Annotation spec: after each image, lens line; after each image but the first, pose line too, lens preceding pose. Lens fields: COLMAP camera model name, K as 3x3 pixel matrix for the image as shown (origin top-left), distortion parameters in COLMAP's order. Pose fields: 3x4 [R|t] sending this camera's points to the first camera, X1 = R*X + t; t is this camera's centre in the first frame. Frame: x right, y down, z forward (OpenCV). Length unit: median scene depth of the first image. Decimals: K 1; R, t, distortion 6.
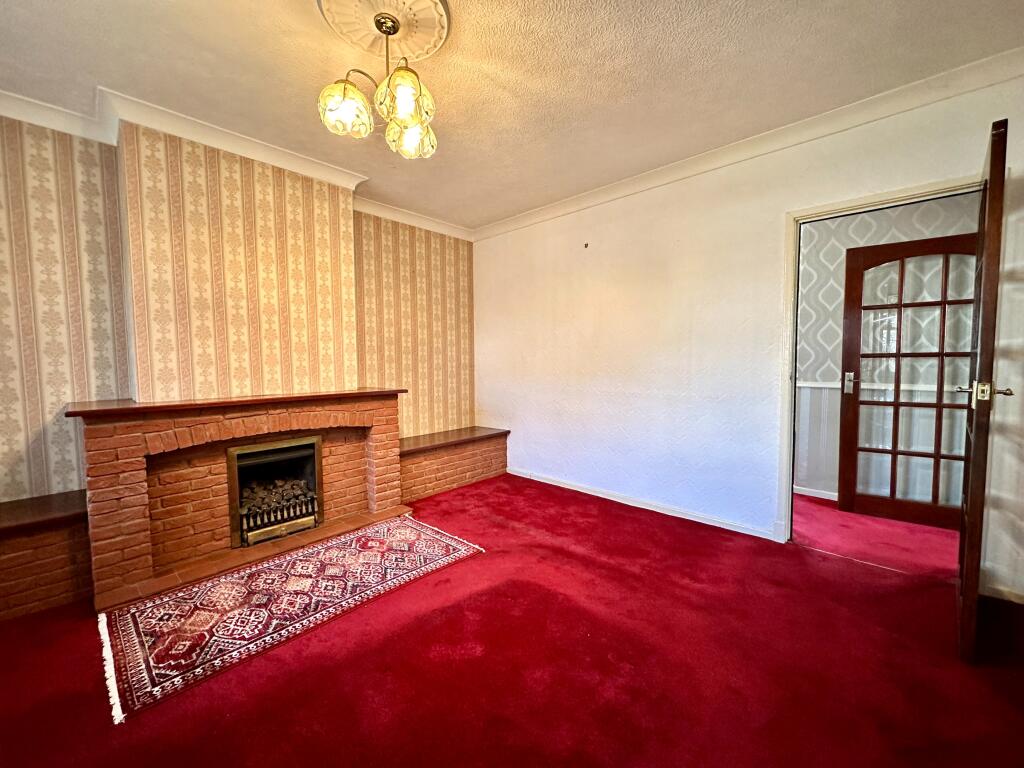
lens RADIAL K [[412.4, 0, 512.0], [0, 412.4, 384.0], [0, 0, 1]] dist [-0.001225, -0.000331]
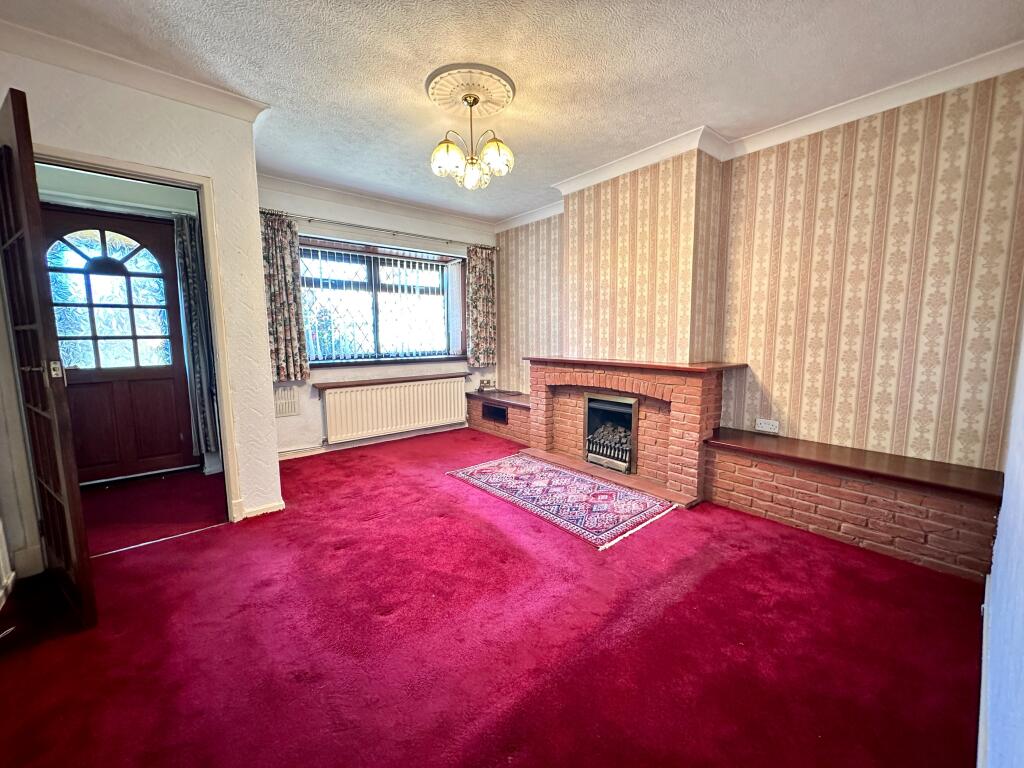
lens RADIAL K [[412.4, 0, 512.0], [0, 412.4, 384.0], [0, 0, 1]] dist [-0.001225, -0.000331]
pose [[-0.126398, 0.129869, -0.983442, 0.773777], [-0.049042, 0.989363, 0.136954, -0.062094], [0.990767, 0.065540, -0.118684, 0.875585]]
